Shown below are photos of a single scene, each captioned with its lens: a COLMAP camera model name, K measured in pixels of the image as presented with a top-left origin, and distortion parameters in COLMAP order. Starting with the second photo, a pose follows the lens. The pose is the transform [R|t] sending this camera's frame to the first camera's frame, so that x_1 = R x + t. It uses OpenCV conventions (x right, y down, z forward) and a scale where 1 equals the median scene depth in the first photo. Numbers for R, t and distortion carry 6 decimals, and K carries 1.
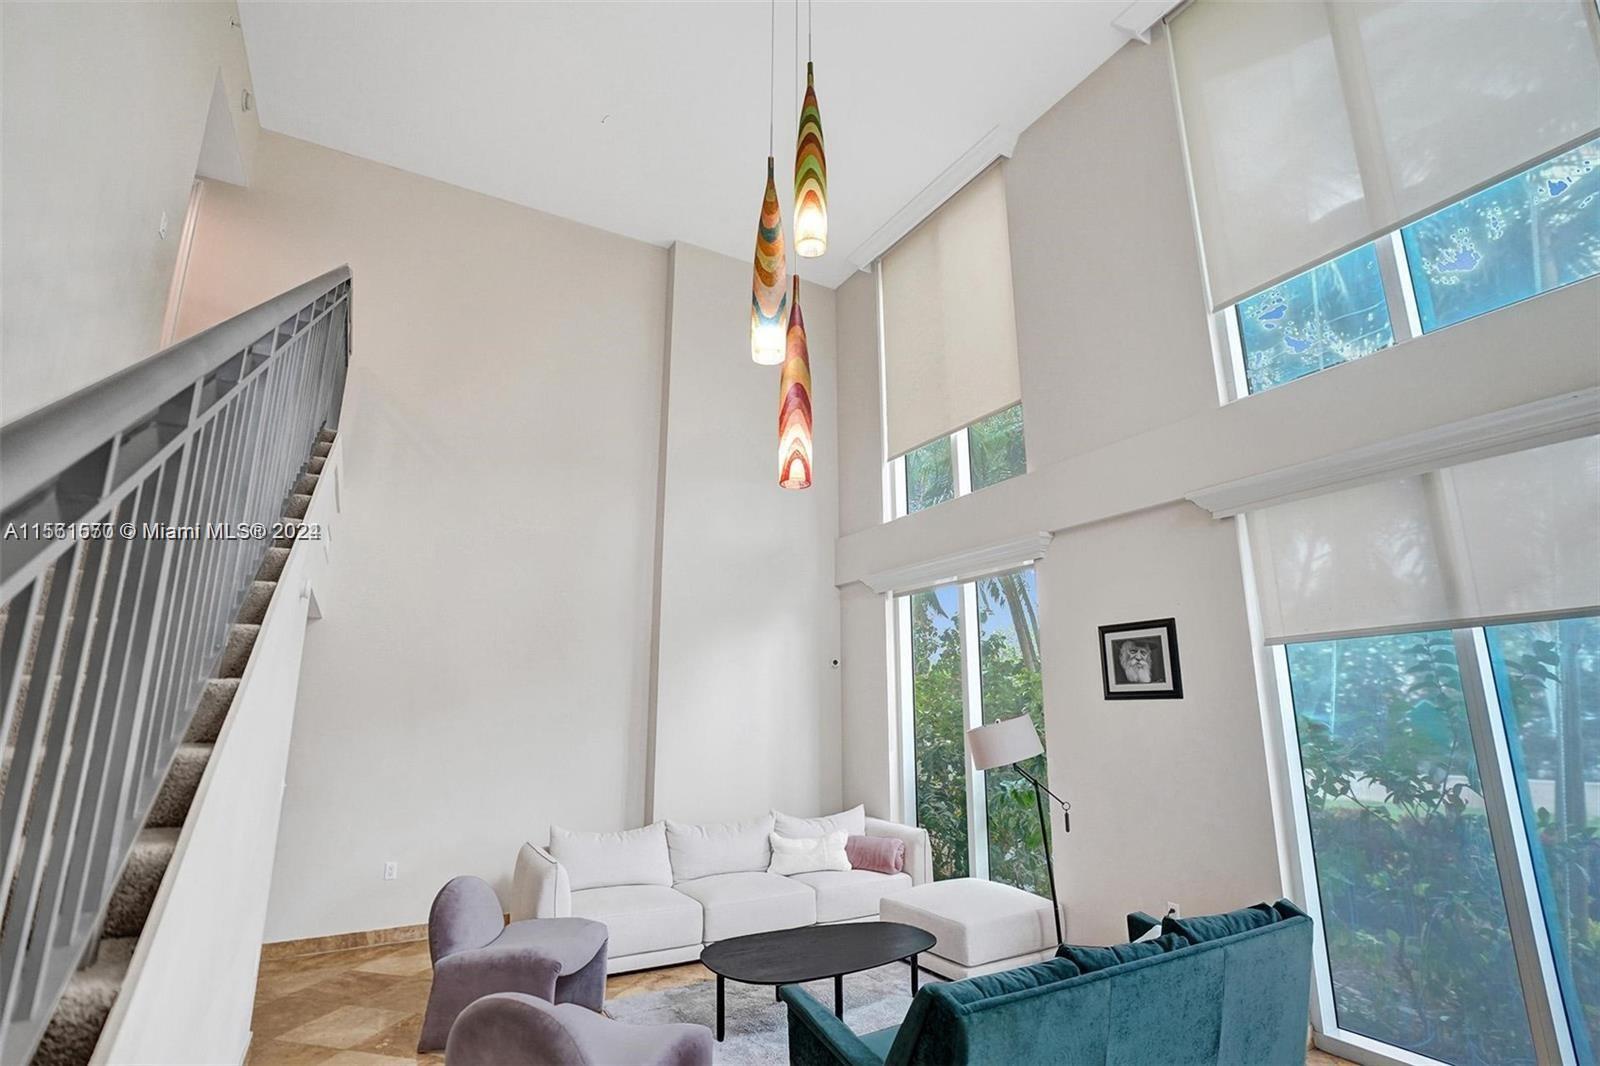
lens RADIAL K [[765.2, 0, 804.8], [0, 765.2, 531.1], [0, 0, 1]] dist [-0.055434, 0.028295]
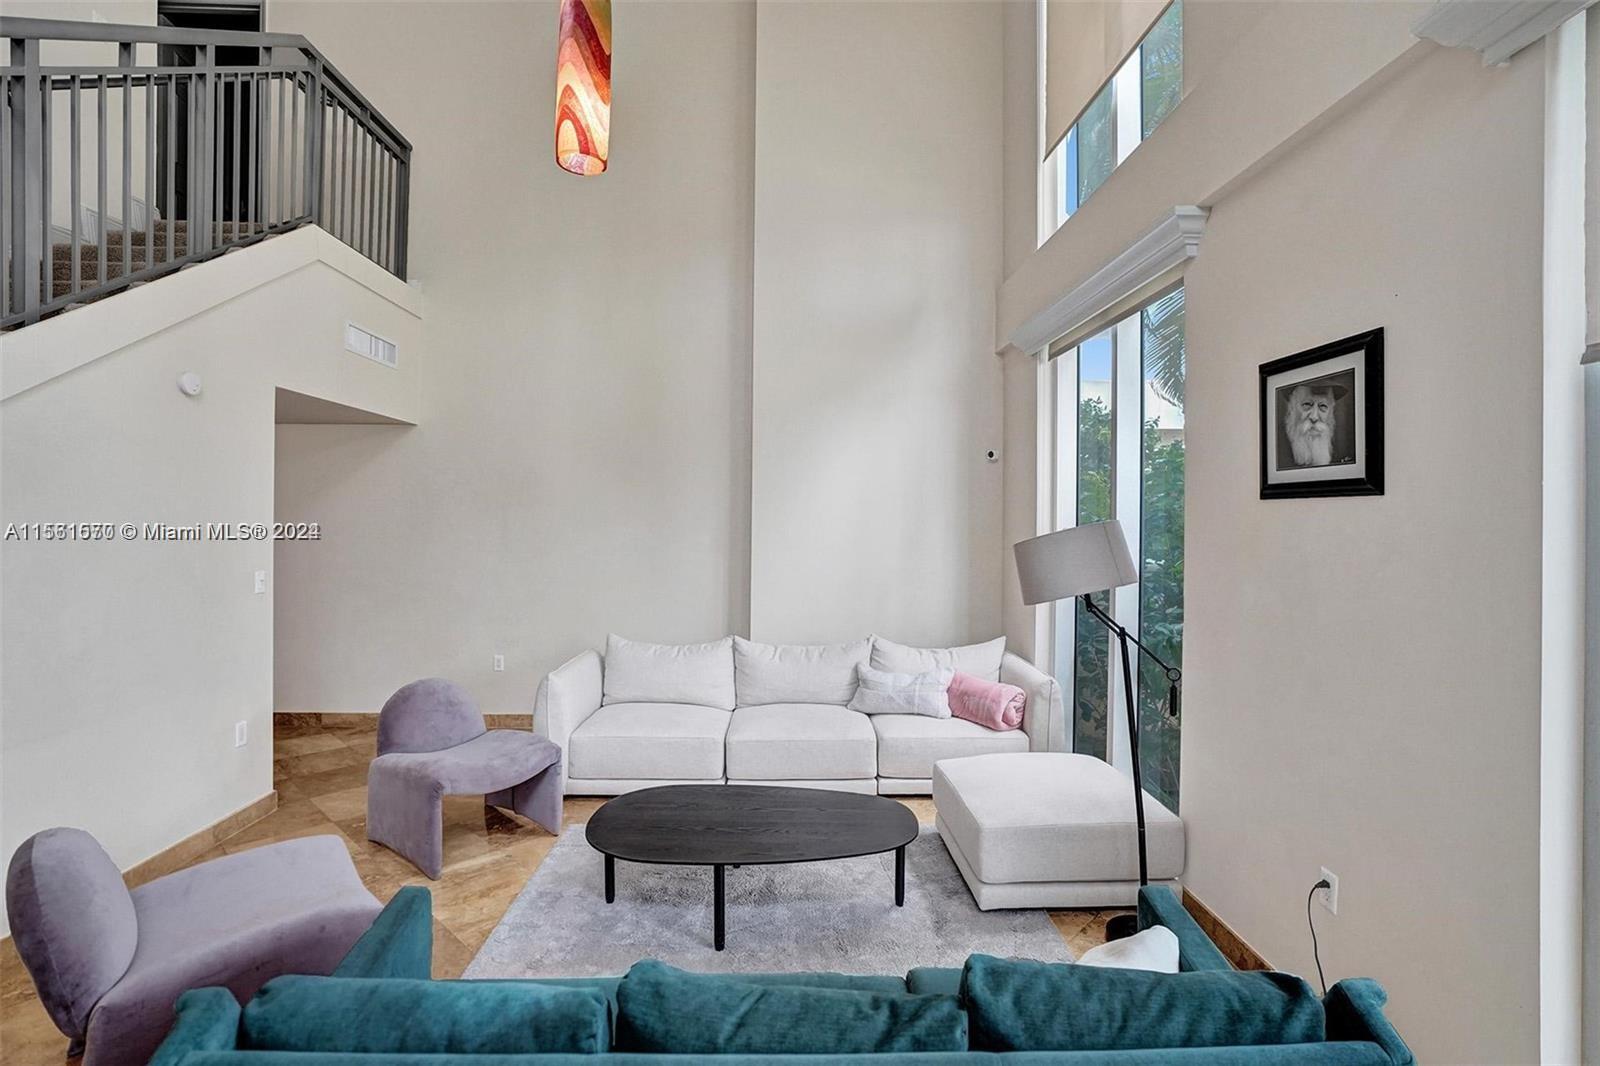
lens RADIAL K [[775.2, 0, 798.7], [0, 775.2, 516.8], [0, 0, 1]] dist [-0.059835, 0.028160]
pose [[0.881128, 0.011325, -0.472741, 0.411064], [0.094638, 0.975264, 0.199757, 0.106488], [0.463310, -0.220751, 0.858261, 0.420245]]
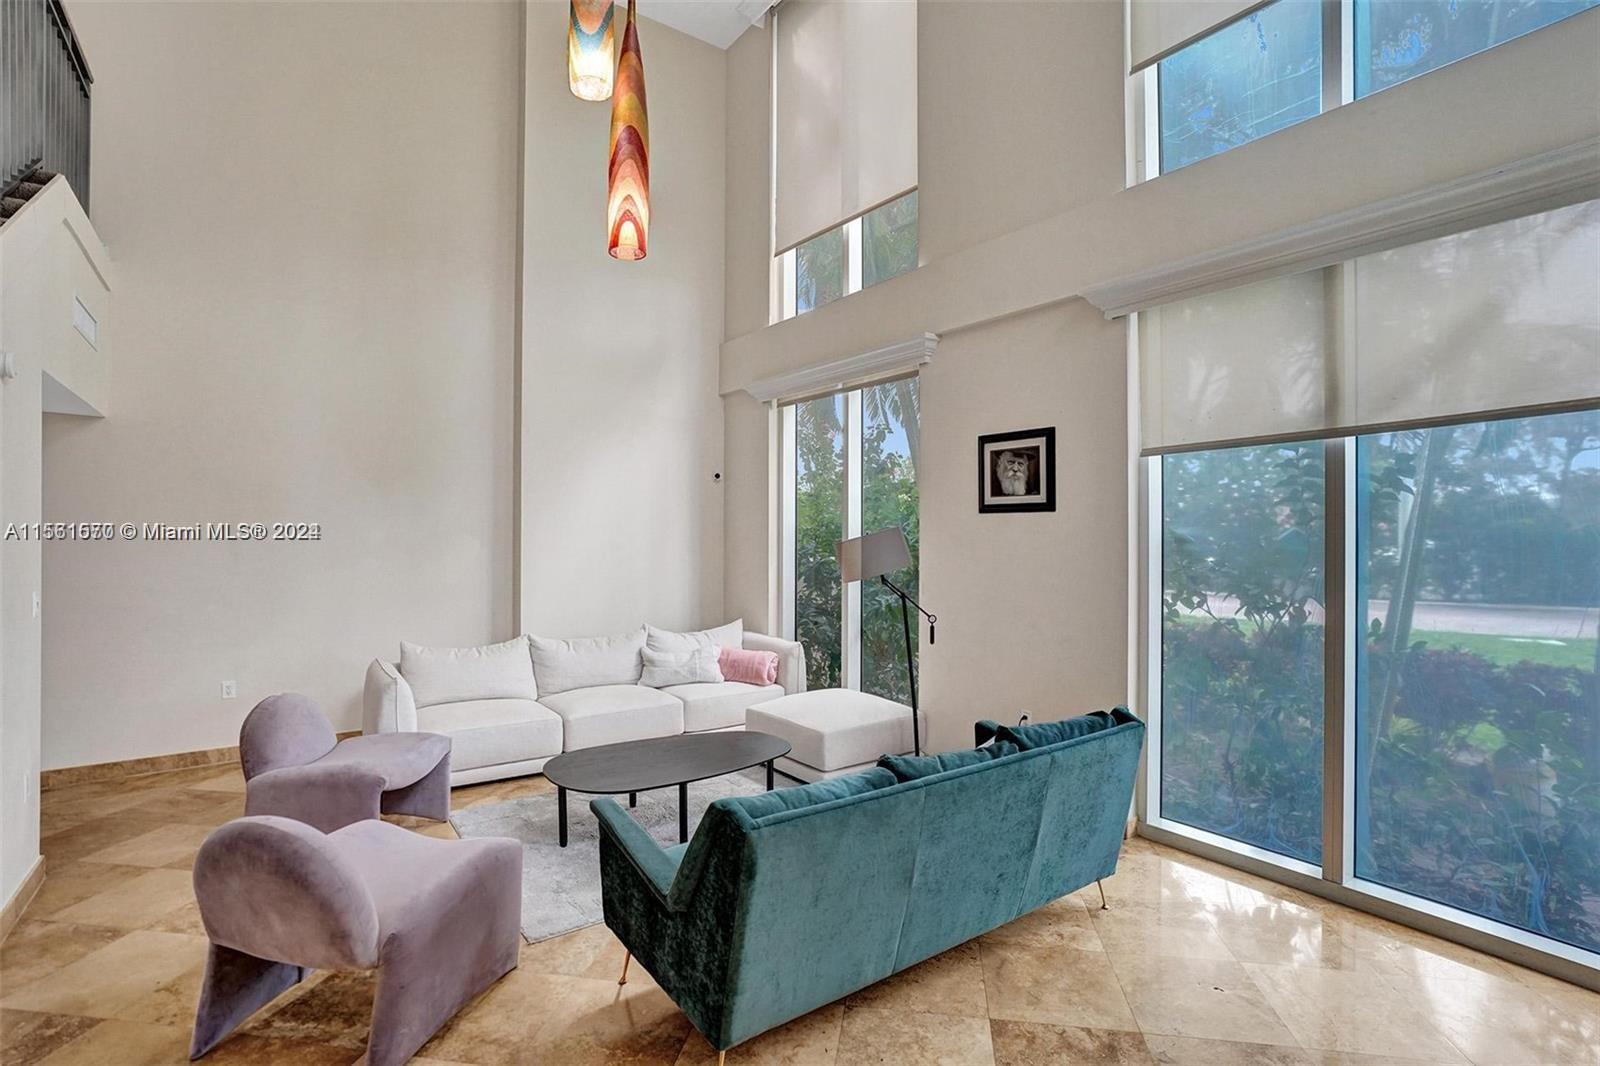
lens RADIAL K [[765.2, 0, 804.8], [0, 765.2, 531.1], [0, 0, 1]] dist [-0.055434, 0.028295]
pose [[0.994919, 0.006119, 0.100488, 0.090442], [-0.028399, 0.974673, 0.221823, 0.042246], [-0.096586, -0.223550, 0.969895, 0.090022]]
